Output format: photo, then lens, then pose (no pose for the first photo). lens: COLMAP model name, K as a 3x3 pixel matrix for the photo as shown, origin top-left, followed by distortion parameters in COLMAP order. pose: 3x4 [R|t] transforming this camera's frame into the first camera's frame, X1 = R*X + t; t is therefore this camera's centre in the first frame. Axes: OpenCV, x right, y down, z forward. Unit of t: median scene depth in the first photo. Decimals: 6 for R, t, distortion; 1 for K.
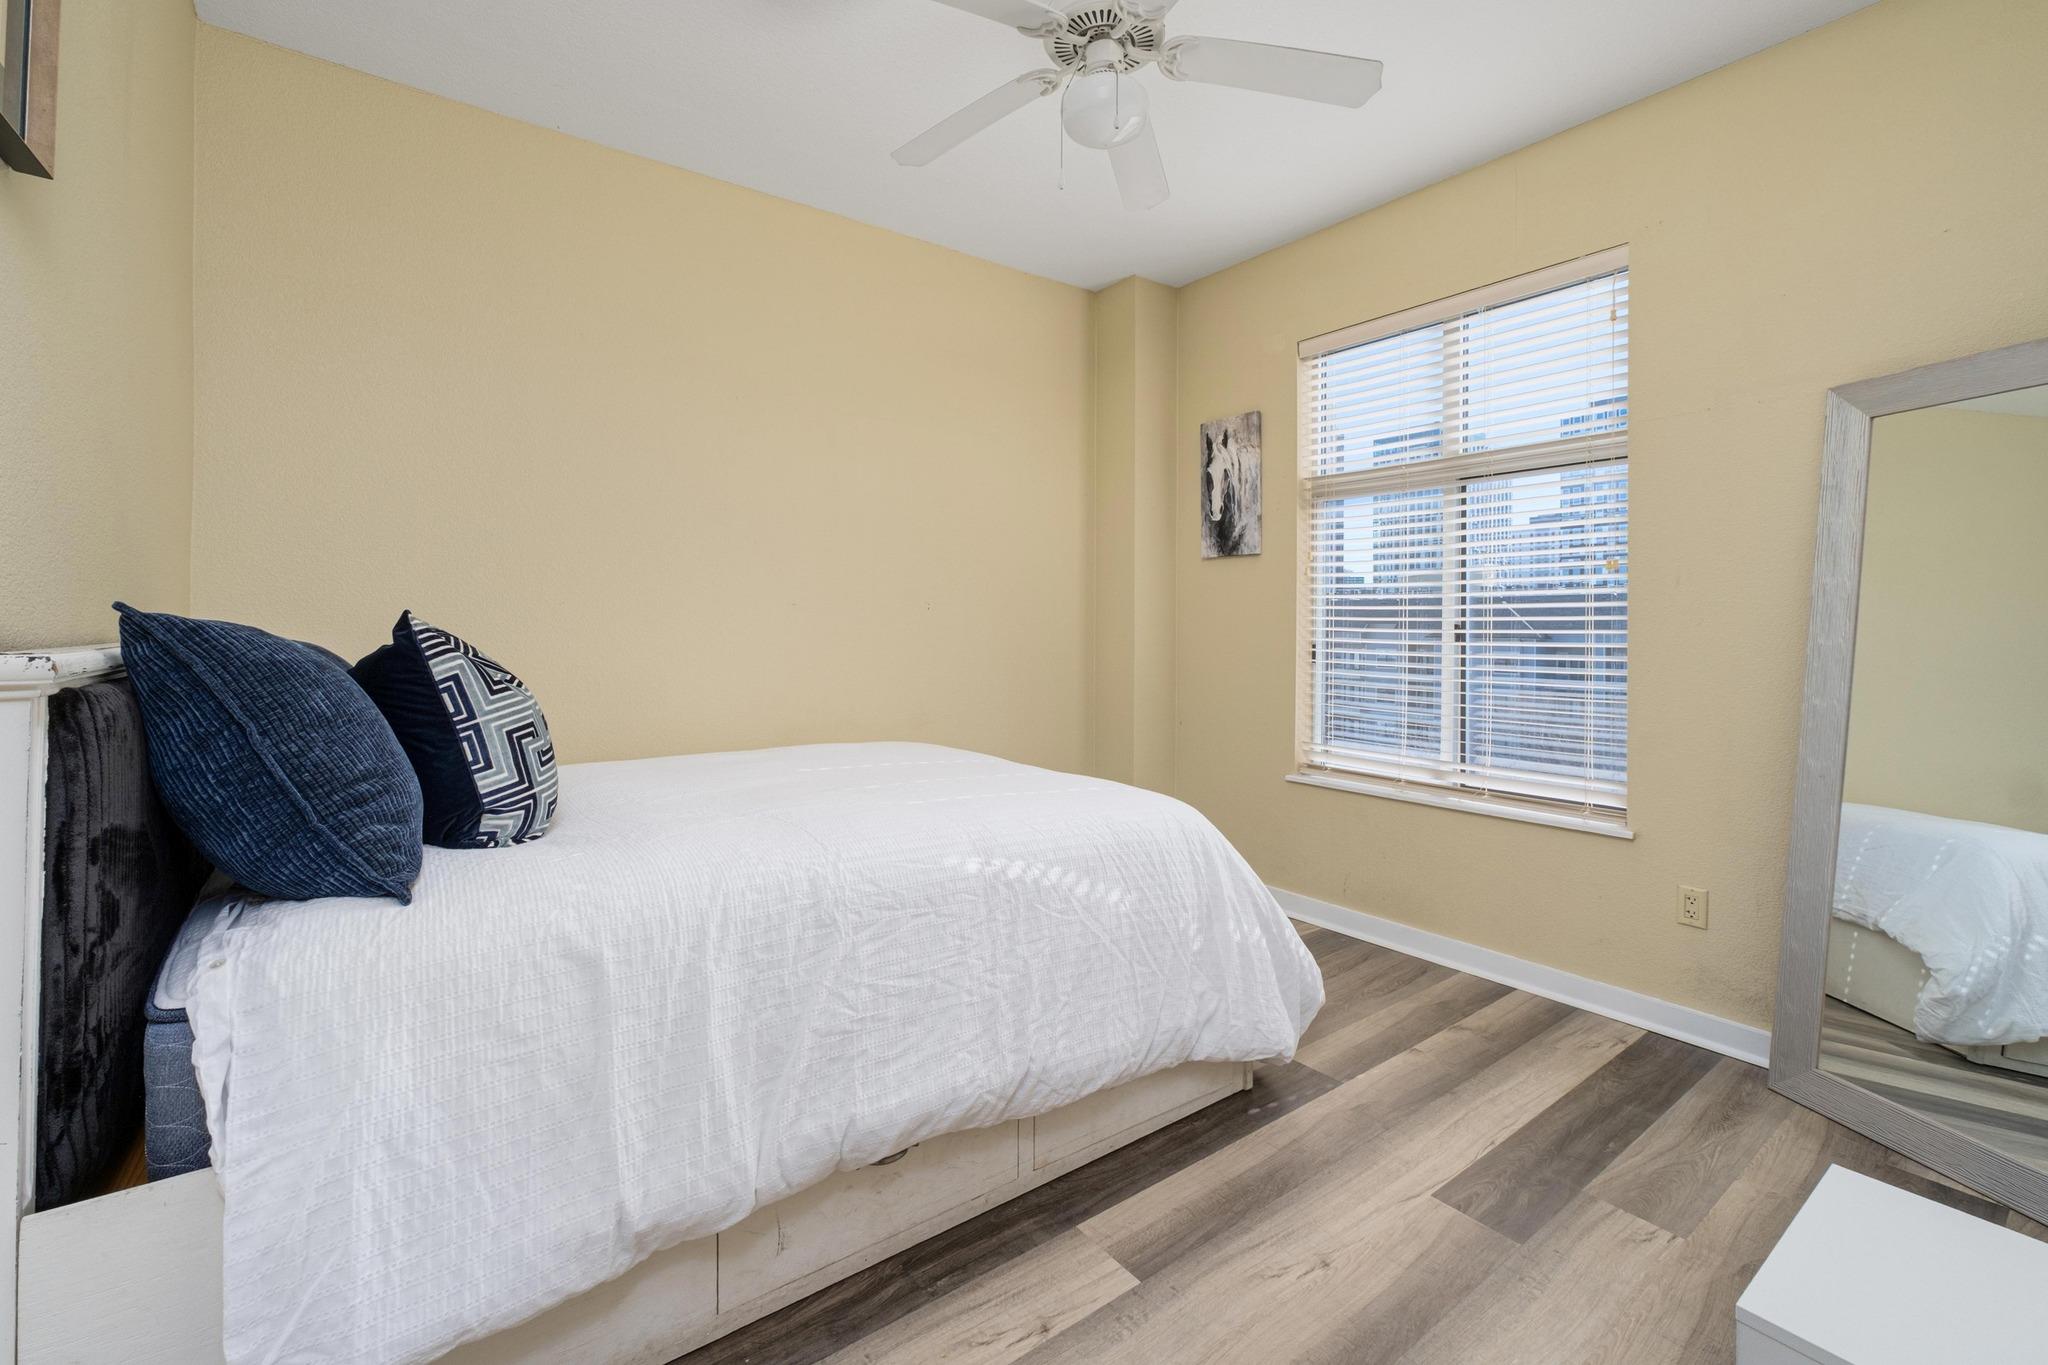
lens RADIAL K [[858.4, 0, 1033.0], [0, 858.4, 645.8], [0, 0, 1]] dist [-0.014908, 0.008139]
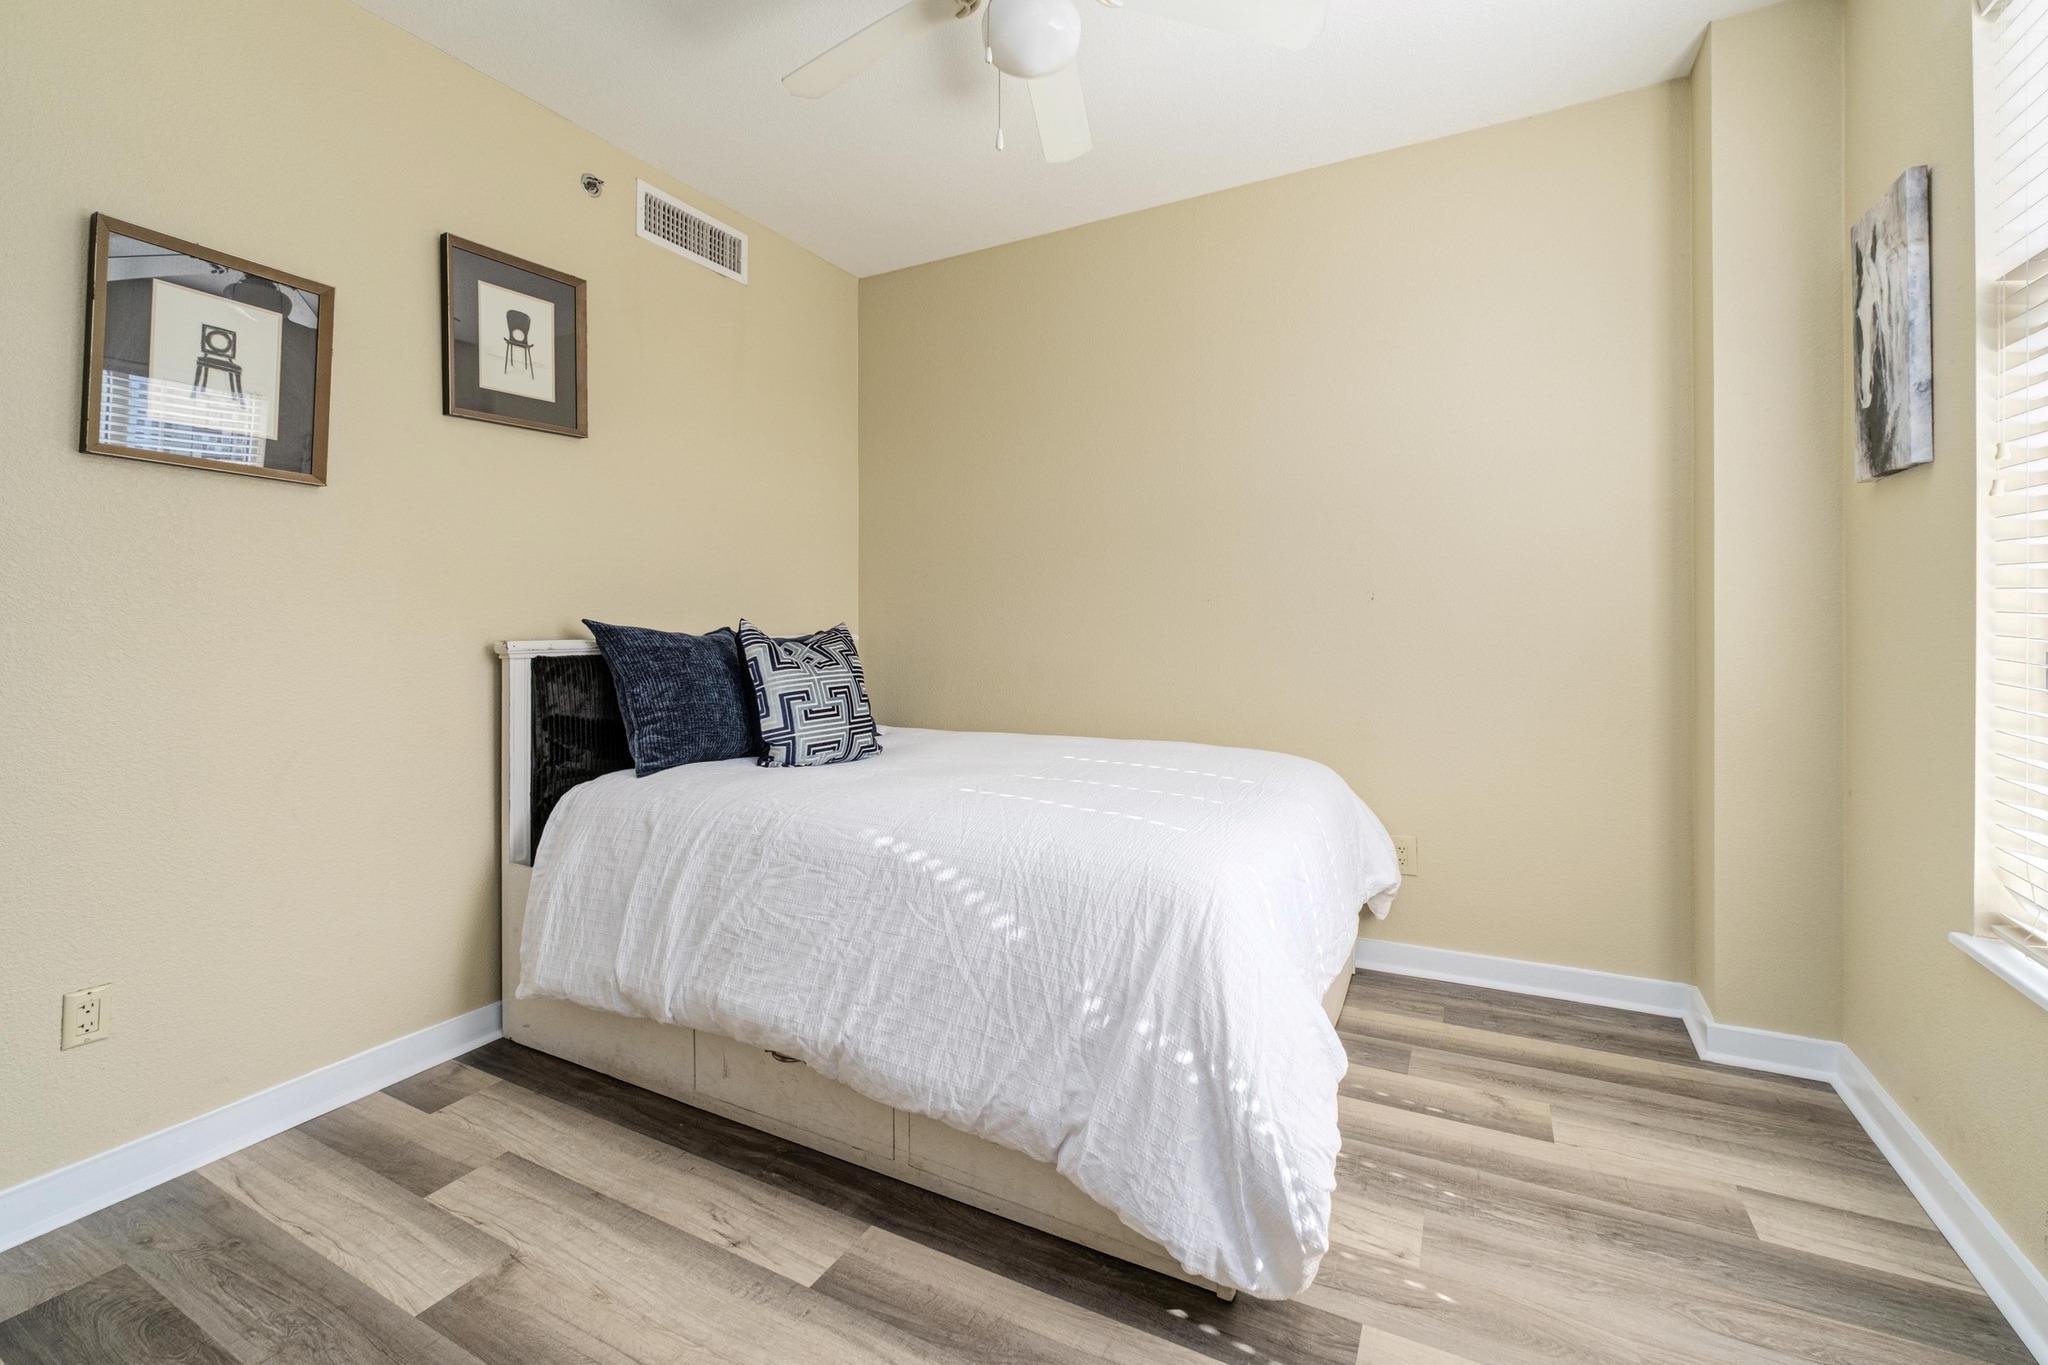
lens RADIAL K [[876.3, 0, 1025.9], [0, 876.3, 641.7], [0, 0, 1]] dist [-0.016462, 0.007714]
pose [[0.434049, 0.008938, -0.900845, 1.025502], [-0.008772, 0.999945, 0.005694, -0.009786], [0.900847, 0.005430, 0.434103, 0.706885]]
